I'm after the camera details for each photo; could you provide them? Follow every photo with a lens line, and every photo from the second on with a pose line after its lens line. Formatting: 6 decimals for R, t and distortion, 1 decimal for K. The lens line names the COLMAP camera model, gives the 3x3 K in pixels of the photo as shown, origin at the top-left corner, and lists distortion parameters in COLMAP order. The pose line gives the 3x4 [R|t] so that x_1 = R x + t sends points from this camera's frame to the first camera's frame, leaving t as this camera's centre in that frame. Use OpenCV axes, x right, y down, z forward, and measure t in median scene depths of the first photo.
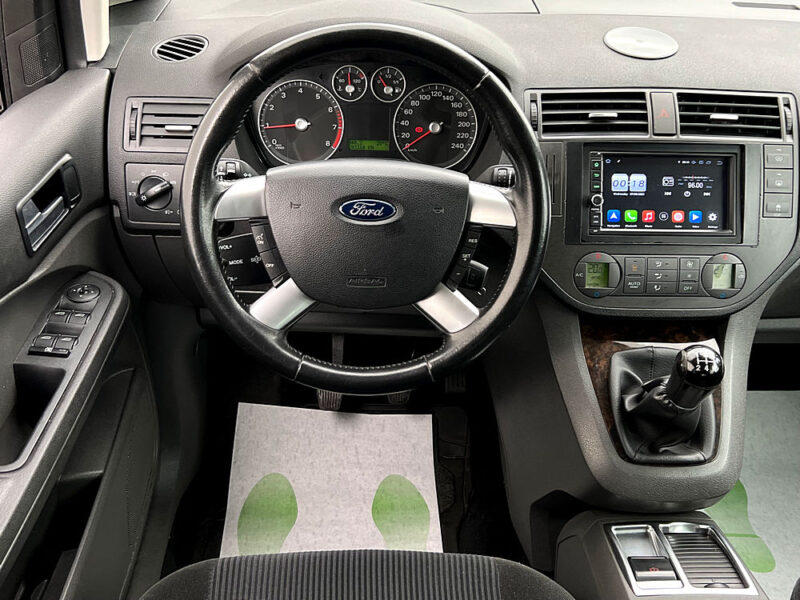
lens RADIAL K [[817.5, 0, 400.0], [0, 817.5, 300.0], [0, 0, 1]] dist [0.093976, -0.221510]
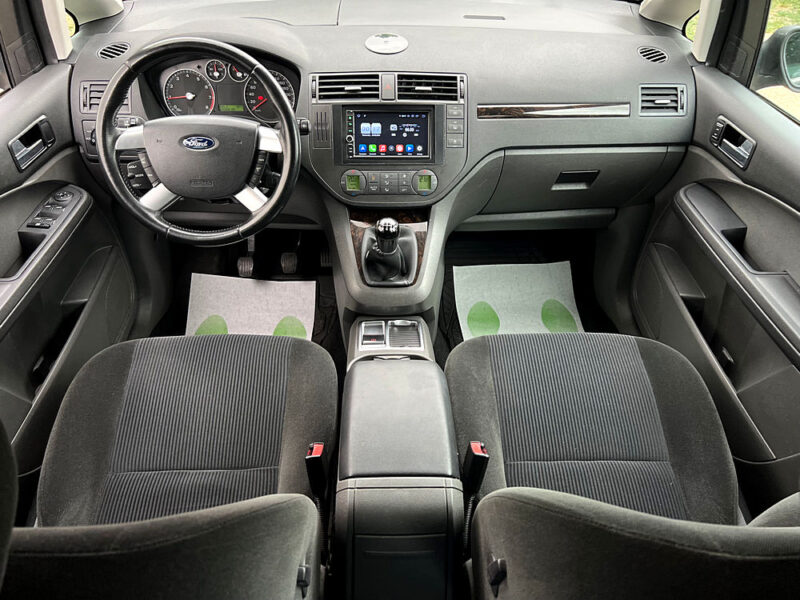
lens RADIAL K [[611.8, 0, 399.1], [0, 611.8, 308.9], [0, 0, 1]] dist [0.048886, -0.060616]
pose [[0.999827, -0.010764, -0.015184, 0.354132], [0.012491, 0.992850, 0.118712, 0.083379], [0.013797, -0.118881, 0.992813, -0.337182]]
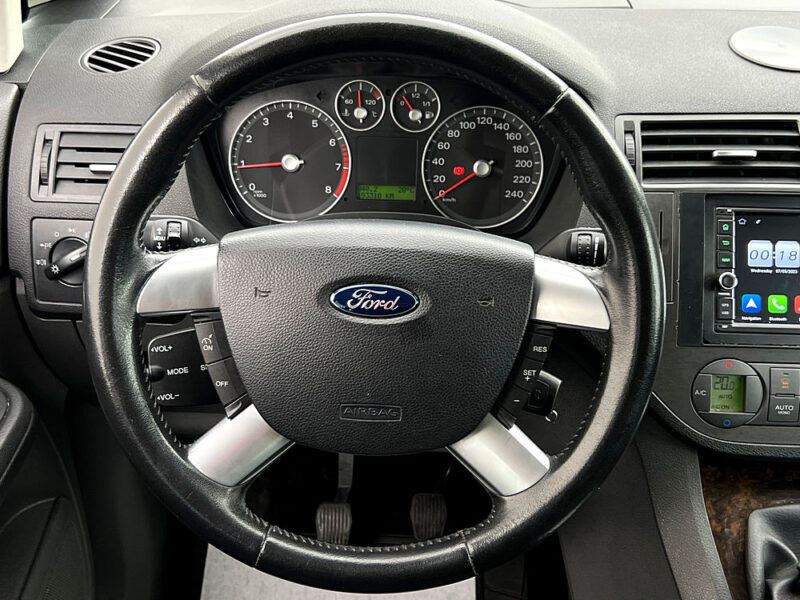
lens RADIAL K [[942.7, 0, 398.0], [0, 942.7, 297.2], [0, 0, 1]] dist [0.096586, -0.266403]
pose [[0.998926, 0.012823, -0.044524, 0.009443], [-0.015341, 0.998275, -0.056667, -0.059653], [0.043720, 0.057289, 0.997400, 0.223689]]
